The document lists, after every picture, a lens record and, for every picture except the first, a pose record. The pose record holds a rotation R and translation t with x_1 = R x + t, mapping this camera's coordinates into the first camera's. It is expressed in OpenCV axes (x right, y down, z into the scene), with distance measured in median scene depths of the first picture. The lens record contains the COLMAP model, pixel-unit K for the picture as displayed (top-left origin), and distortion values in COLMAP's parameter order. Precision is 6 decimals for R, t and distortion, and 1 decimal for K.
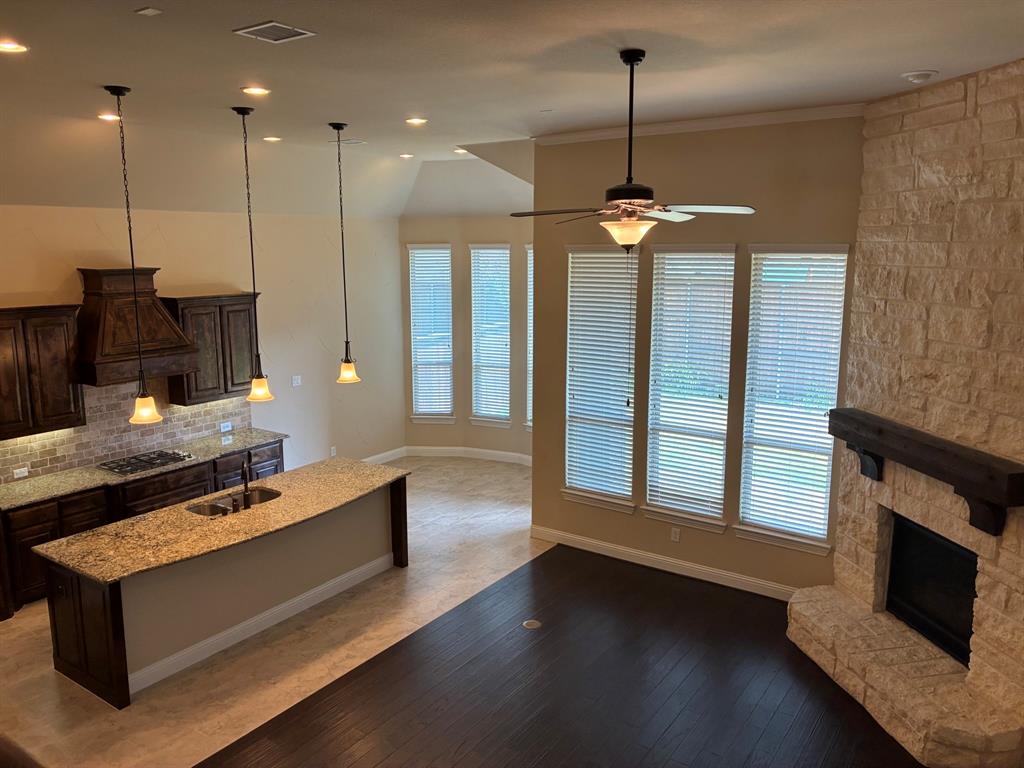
lens RADIAL K [[776.0, 0, 511.6], [0, 776.0, 374.3], [0, 0, 1]] dist [0.059654, -0.075772]
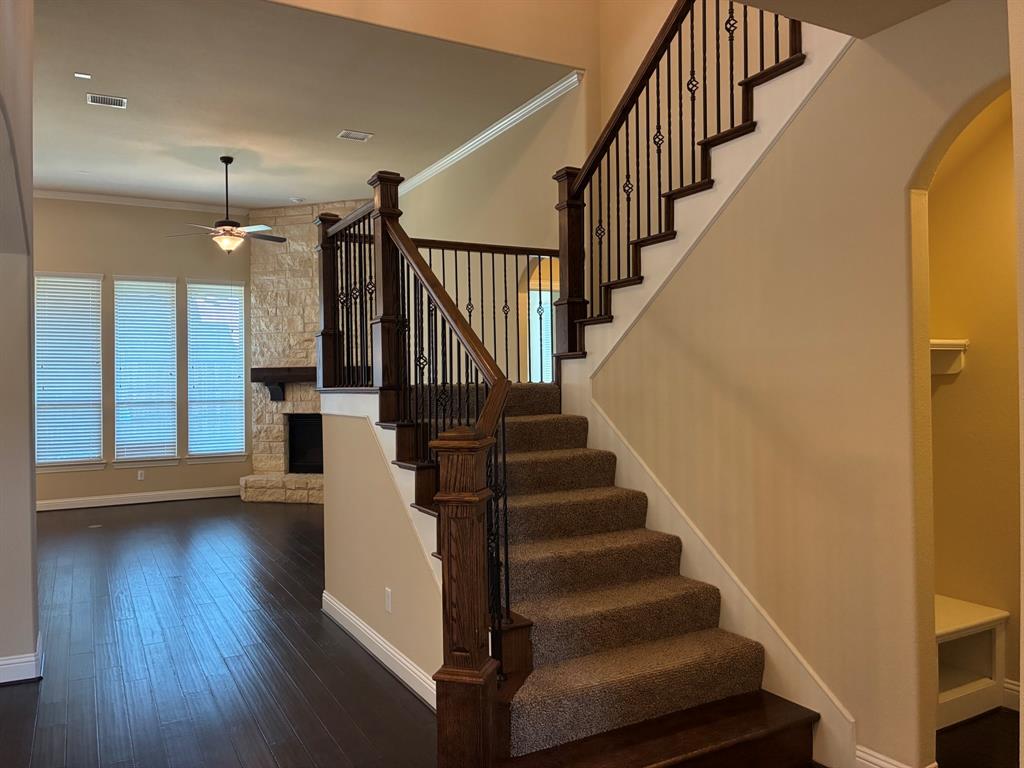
lens RADIAL K [[776.0, 0, 507.1], [0, 776.0, 377.9], [0, 0, 1]] dist [0.059654, -0.075772]
pose [[0.449004, 0.001850, 0.893528, -0.878179], [0.160428, 0.983581, -0.082652, 0.289796], [-0.879010, 0.180458, 0.441335, -0.295861]]
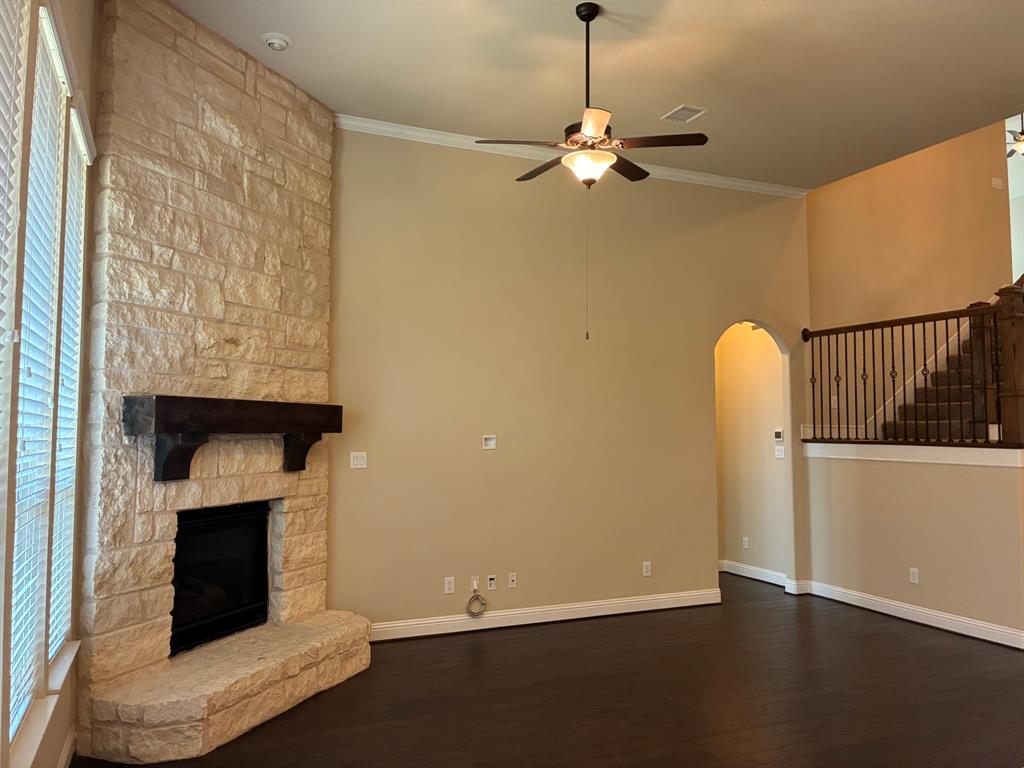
lens RADIAL K [[776.0, 0, 515.6], [0, 776.0, 377.9], [0, 0, 1]] dist [0.059654, -0.075772]
pose [[-0.855258, 0.037430, 0.516848, -0.197169], [0.088816, 0.993217, 0.075041, 0.005448], [-0.510534, 0.110084, -0.852782, 1.319521]]
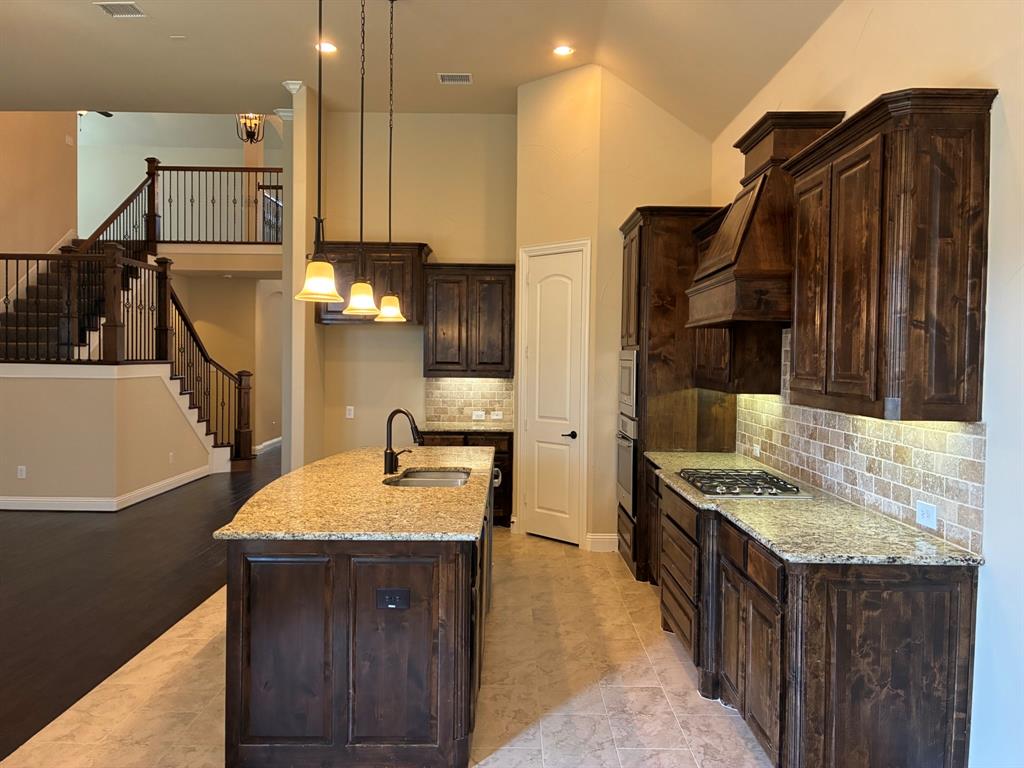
lens RADIAL K [[776.0, 0, 510.5], [0, 776.0, 373.7], [0, 0, 1]] dist [0.059654, -0.075772]
pose [[-0.821366, 0.006707, -0.570362, -0.029002], [-0.102891, 0.981786, 0.159716, -0.039821], [0.561045, 0.189870, -0.805716, 1.594184]]
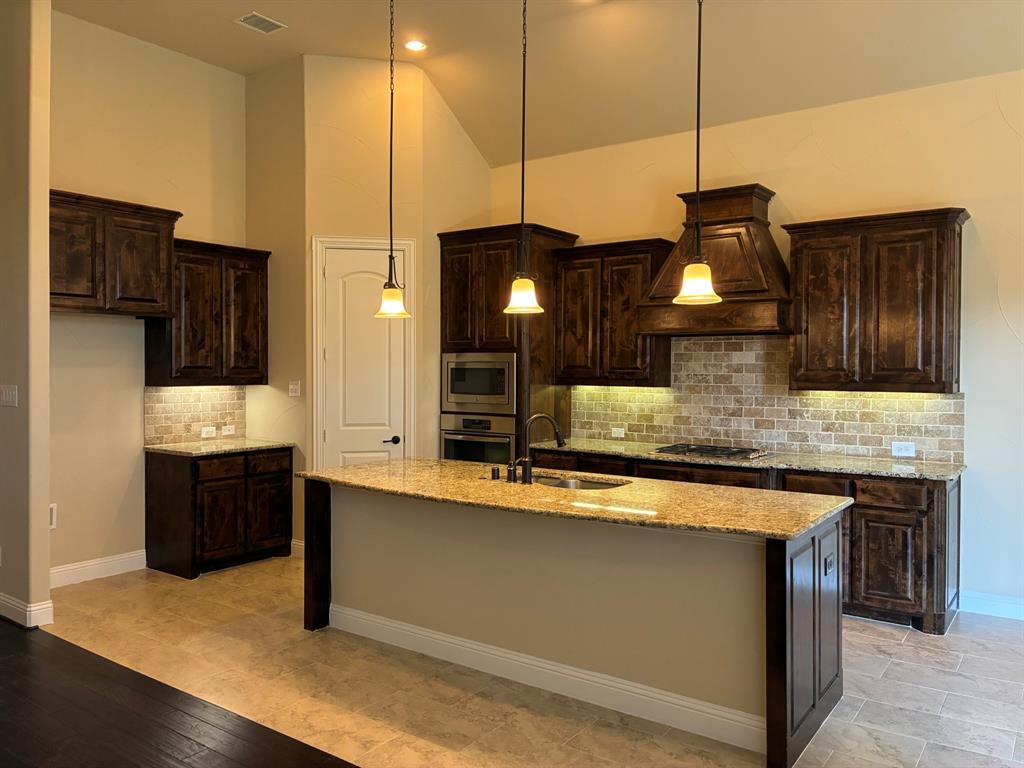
lens RADIAL K [[776.0, 0, 512.5], [0, 776.0, 375.5], [0, 0, 1]] dist [0.059654, -0.075772]
pose [[-0.017010, 0.015003, -0.999743, 0.311178], [-0.168786, 0.985495, 0.017661, 0.071394], [0.985506, 0.169043, -0.014231, 0.973374]]
